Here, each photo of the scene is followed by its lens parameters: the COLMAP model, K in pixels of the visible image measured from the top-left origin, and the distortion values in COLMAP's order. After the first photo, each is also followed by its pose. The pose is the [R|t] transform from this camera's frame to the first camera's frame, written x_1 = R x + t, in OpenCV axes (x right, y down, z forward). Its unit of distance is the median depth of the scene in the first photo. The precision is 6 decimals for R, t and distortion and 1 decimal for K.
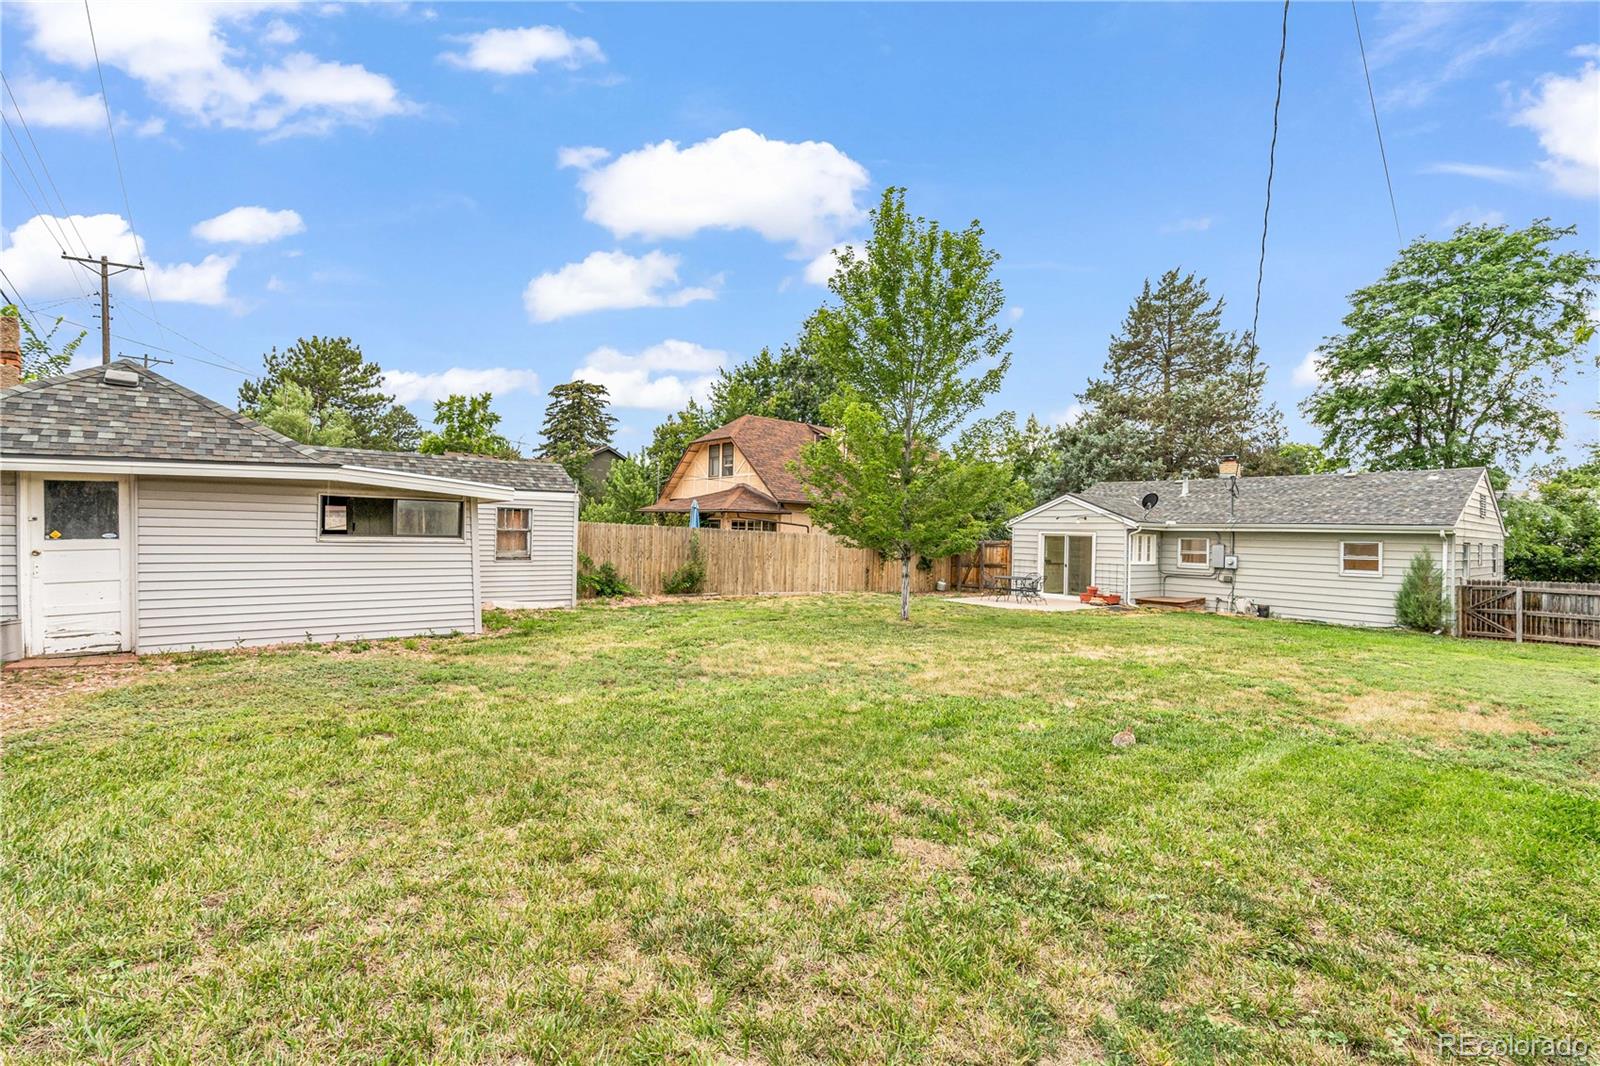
lens RADIAL K [[734.8, 0, 806.7], [0, 734.8, 524.9], [0, 0, 1]] dist [-0.004264, 0.002341]
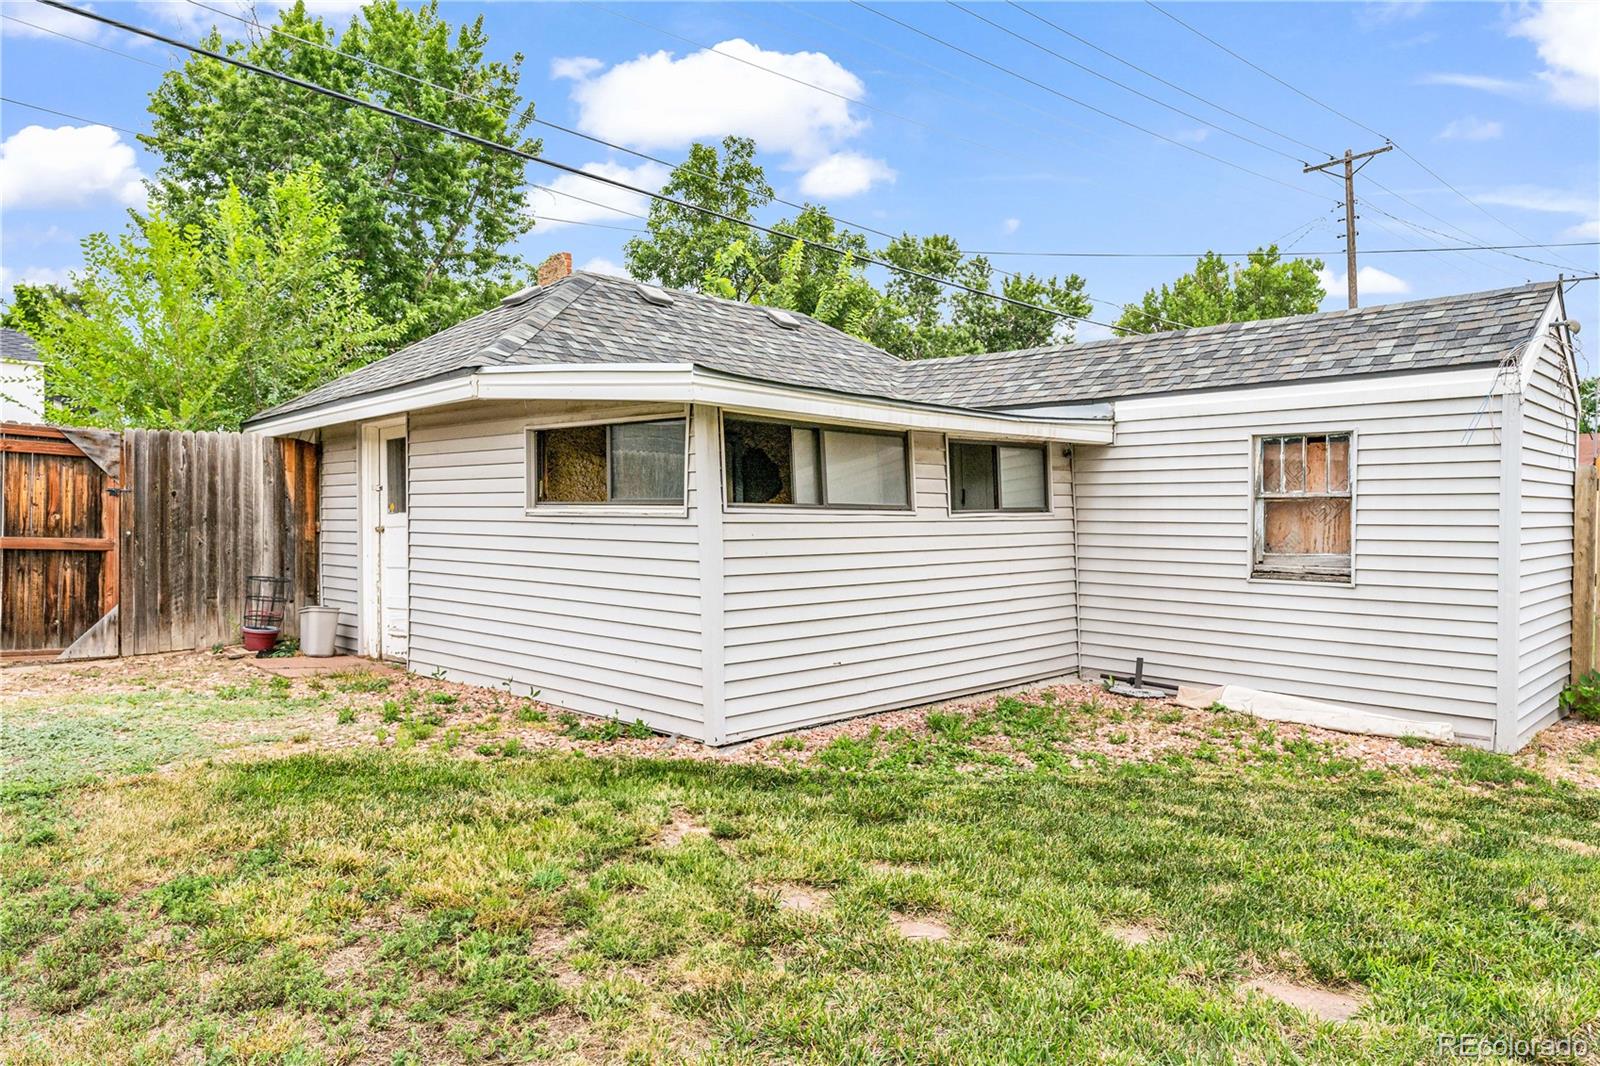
lens RADIAL K [[1055.6, 0, 800.4], [0, 1055.6, 530.4], [0, 0, 1]] dist [0.000935, 0.000206]
pose [[0.090611, -0.001575, -0.995885, 0.087231], [0.004472, 0.999989, -0.001175, 0.023485], [0.995876, -0.004348, 0.090617, 0.711787]]
